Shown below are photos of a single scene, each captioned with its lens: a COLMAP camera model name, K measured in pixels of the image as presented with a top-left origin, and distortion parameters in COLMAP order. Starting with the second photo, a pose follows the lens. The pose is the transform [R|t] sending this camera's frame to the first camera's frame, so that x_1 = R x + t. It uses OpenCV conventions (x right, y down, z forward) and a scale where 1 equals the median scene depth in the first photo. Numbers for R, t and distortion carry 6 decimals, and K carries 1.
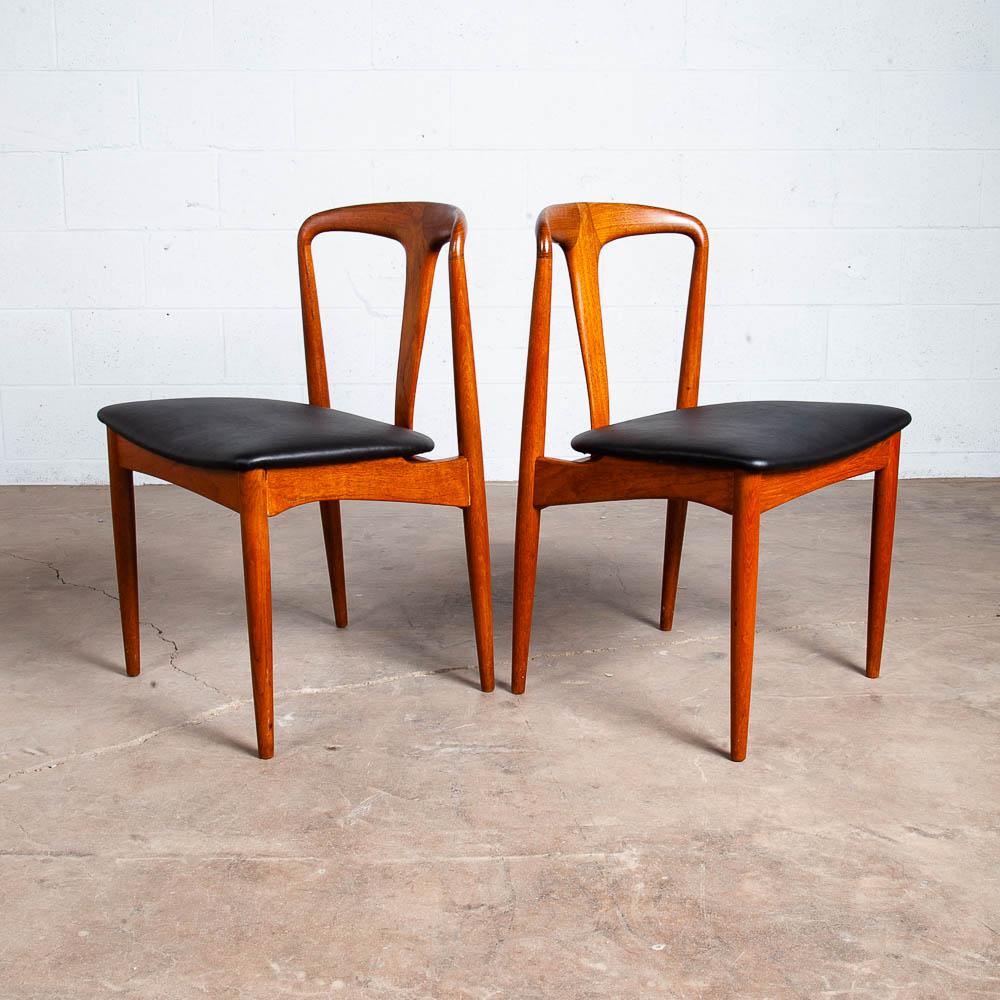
lens RADIAL K [[1393.9, 0, 499.7], [0, 1393.9, 476.8], [0, 0, 1]] dist [-0.016387, 0.000000]
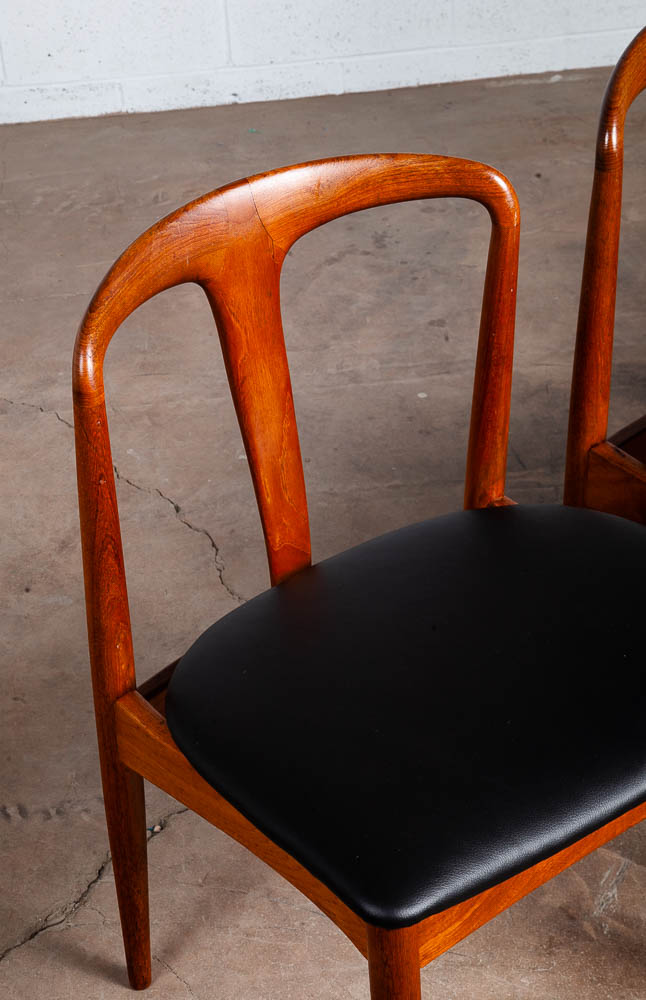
lens RADIAL K [[2045.2, 0, 266.7], [0, 2045.2, 416.4], [0, 0, 1]] dist [0.264462, 0.000000]
pose [[0.997054, -0.074601, -0.017816, -0.222256], [0.076129, 0.934329, 0.348185, -0.374937], [-0.009329, -0.348516, 0.937256, 0.035238]]
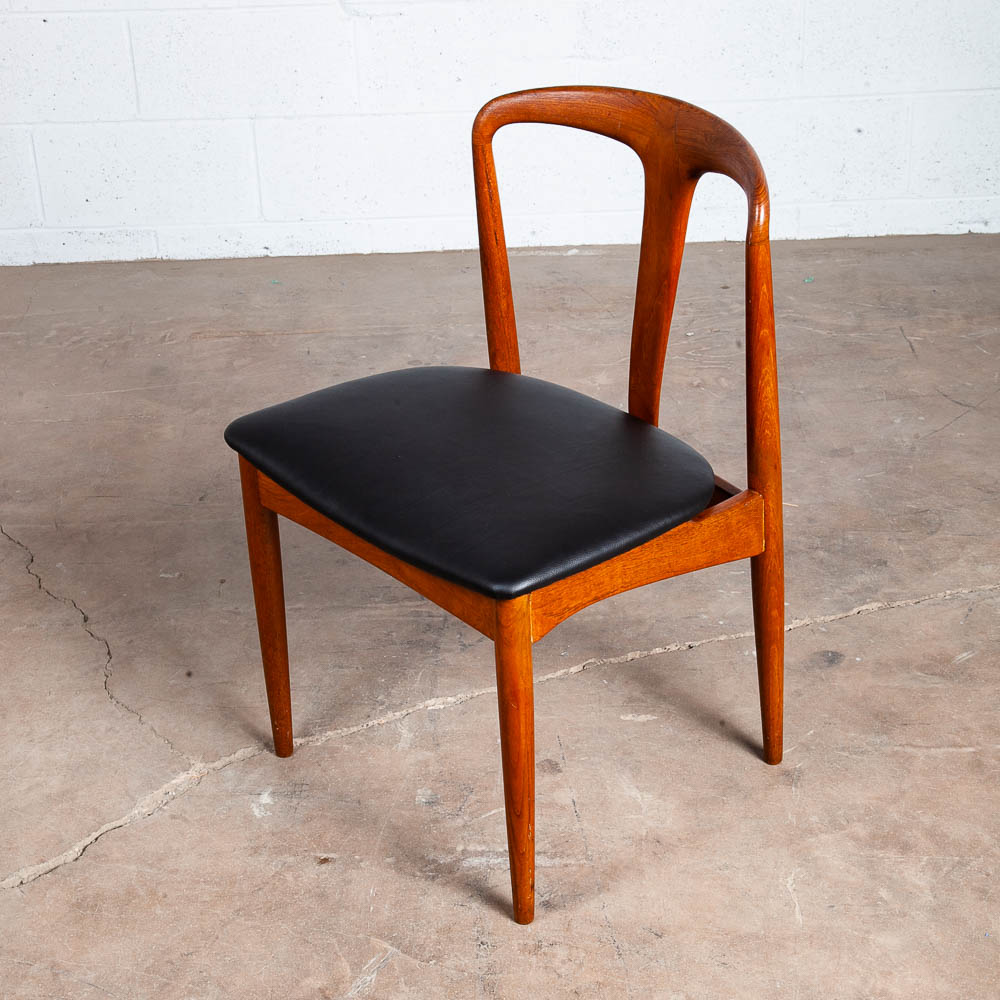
lens RADIAL K [[2102.7, 0, 505.8], [0, 2102.7, 462.5], [0, 0, 1]] dist [0.175118, 0.000000]
pose [[0.999317, -0.017998, -0.032269, 0.024558], [0.026239, 0.960567, 0.276807, -0.351562], [0.026015, -0.277465, 0.960384, -0.080178]]
